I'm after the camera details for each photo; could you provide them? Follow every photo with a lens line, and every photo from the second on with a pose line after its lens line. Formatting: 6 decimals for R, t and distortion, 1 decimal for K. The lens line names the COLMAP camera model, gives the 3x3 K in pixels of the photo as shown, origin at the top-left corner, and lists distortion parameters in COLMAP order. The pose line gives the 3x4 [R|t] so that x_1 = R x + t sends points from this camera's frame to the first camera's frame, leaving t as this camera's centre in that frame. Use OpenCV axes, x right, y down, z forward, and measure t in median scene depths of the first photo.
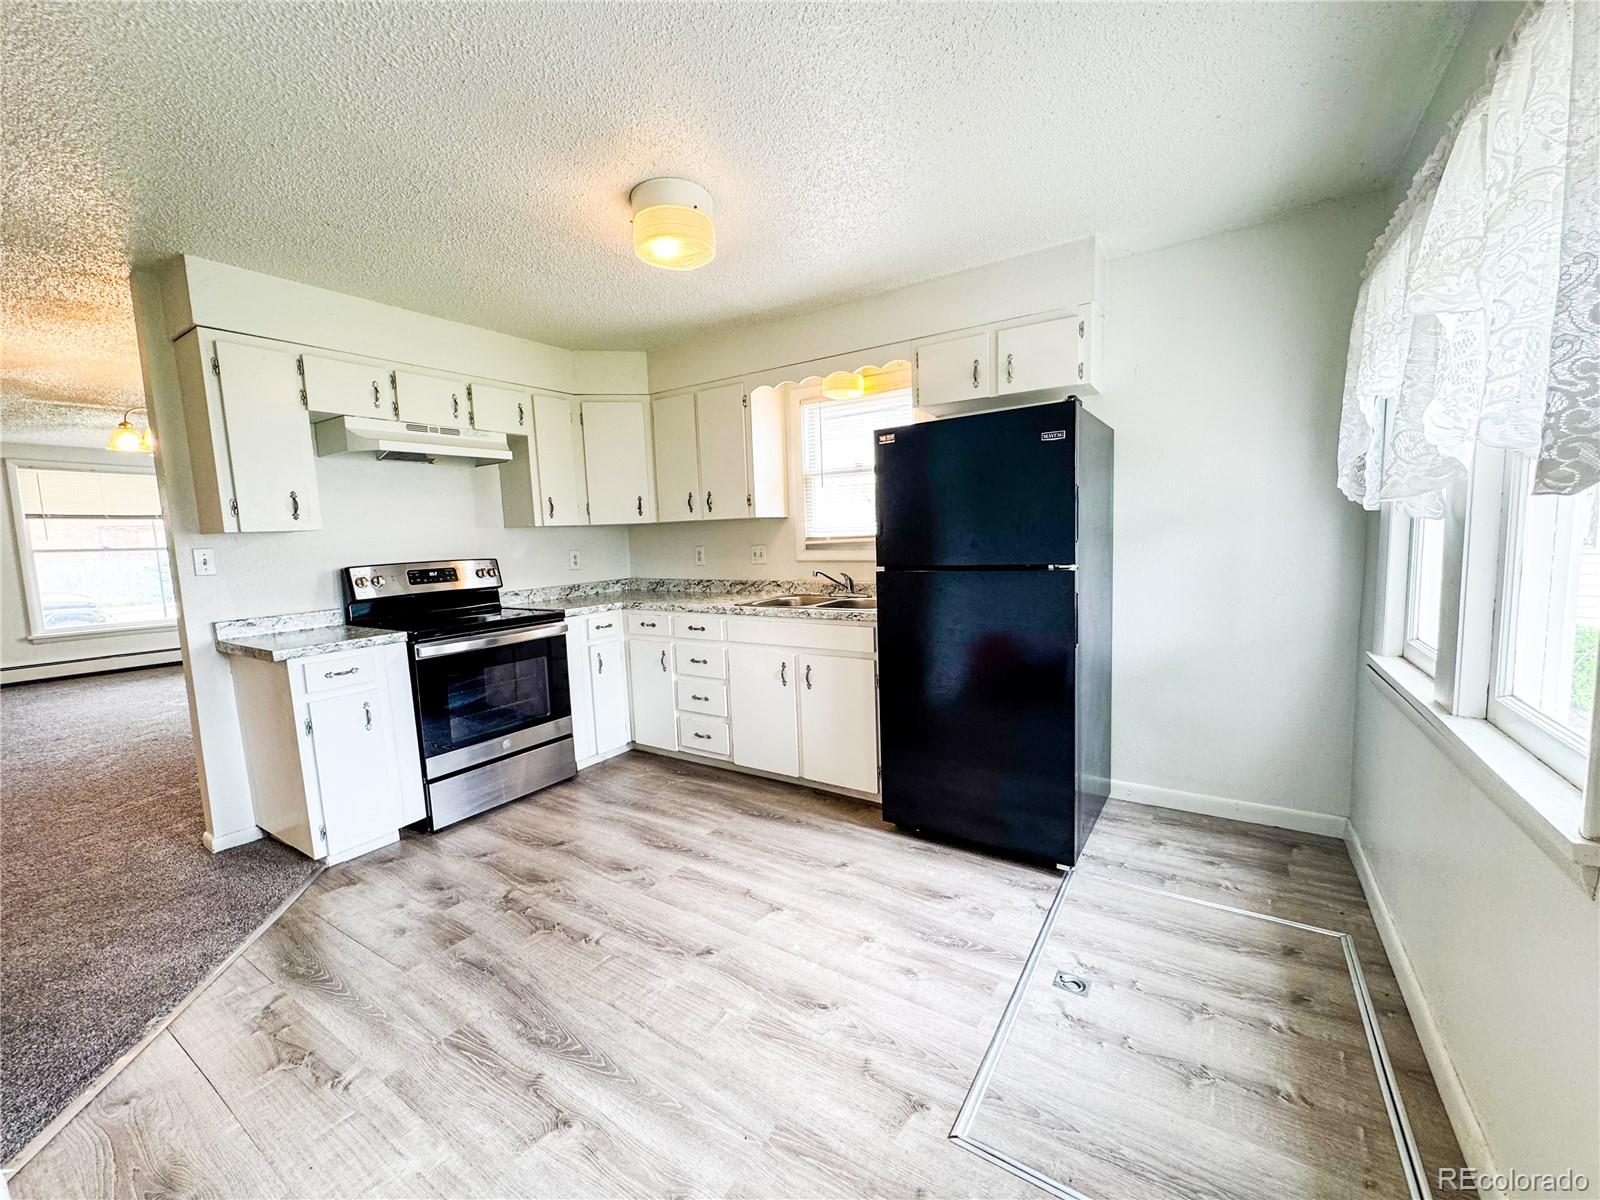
lens RADIAL K [[639.0, 0, 796.7], [0, 639.0, 599.2], [0, 0, 1]] dist [-0.000915, 0.000472]
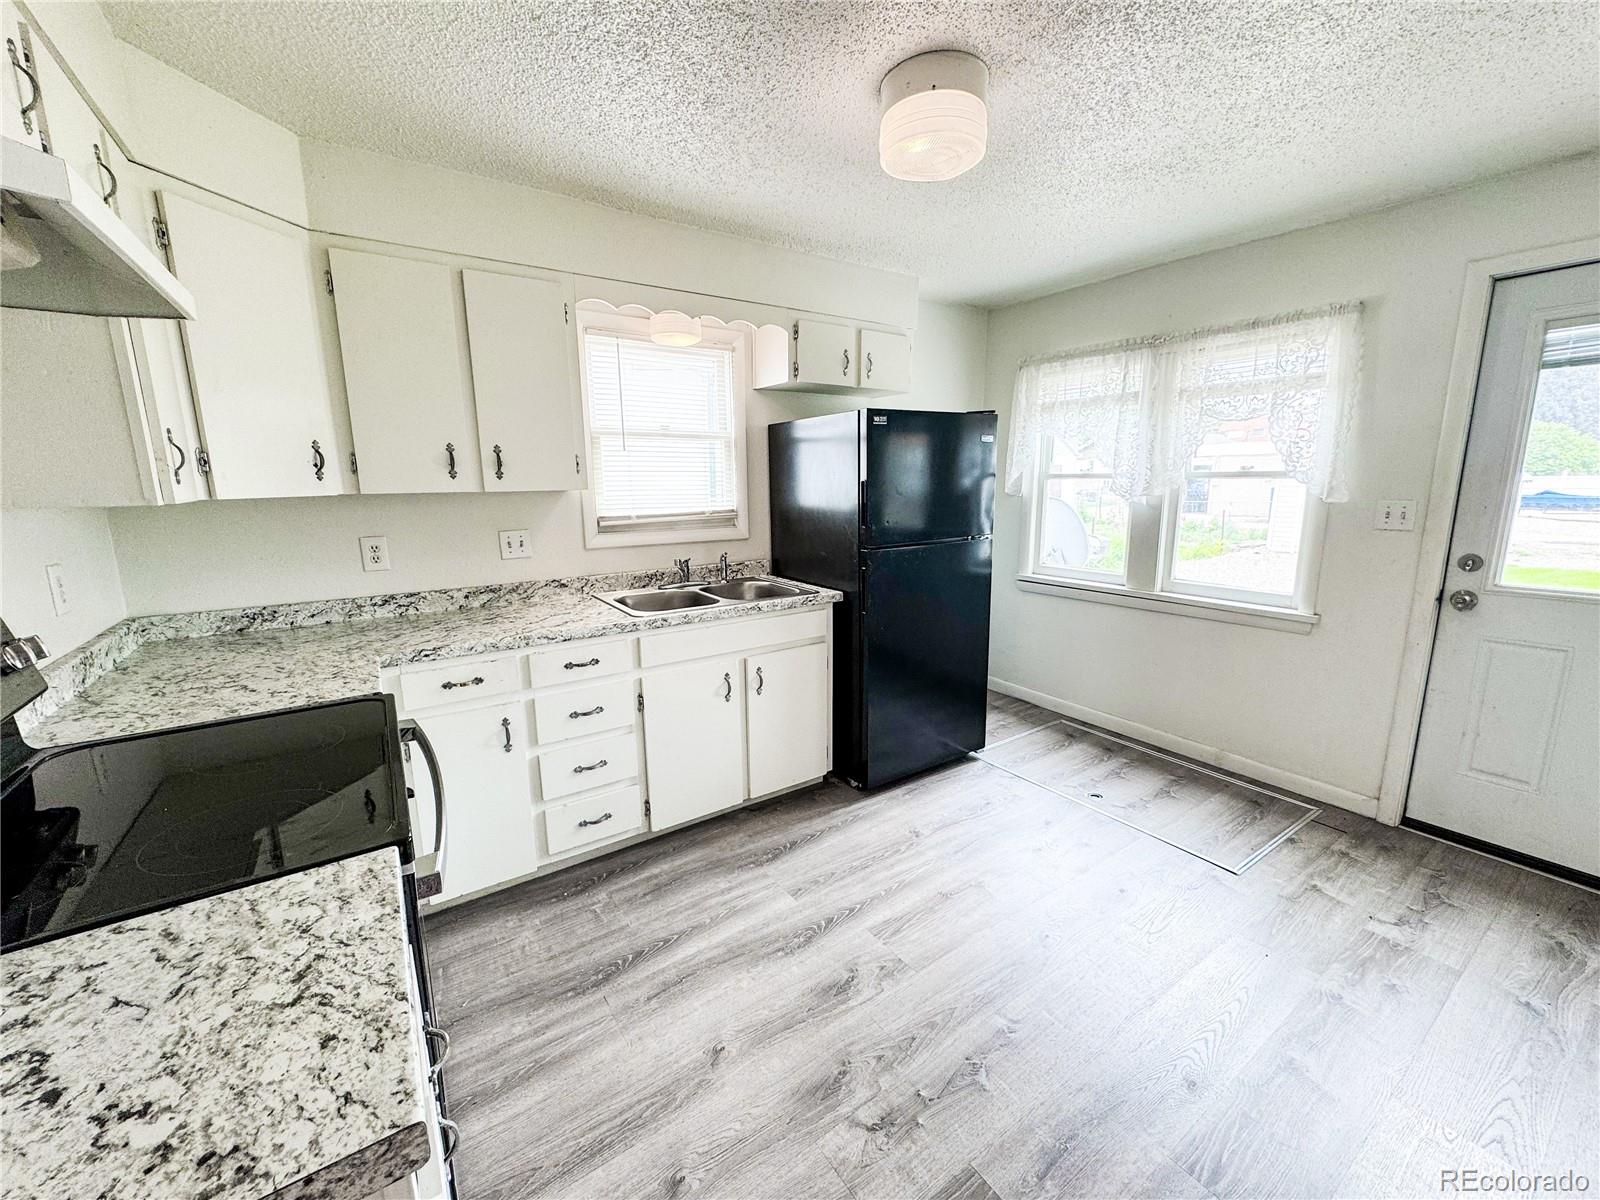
lens RADIAL K [[639.0, 0, 799.2], [0, 639.0, 597.9], [0, 0, 1]] dist [-0.000915, 0.000472]
pose [[0.381553, -0.141114, 0.913512, -0.722380], [0.091352, 0.989197, 0.114650, -0.081538], [-0.919822, 0.039706, 0.390322, 0.603222]]
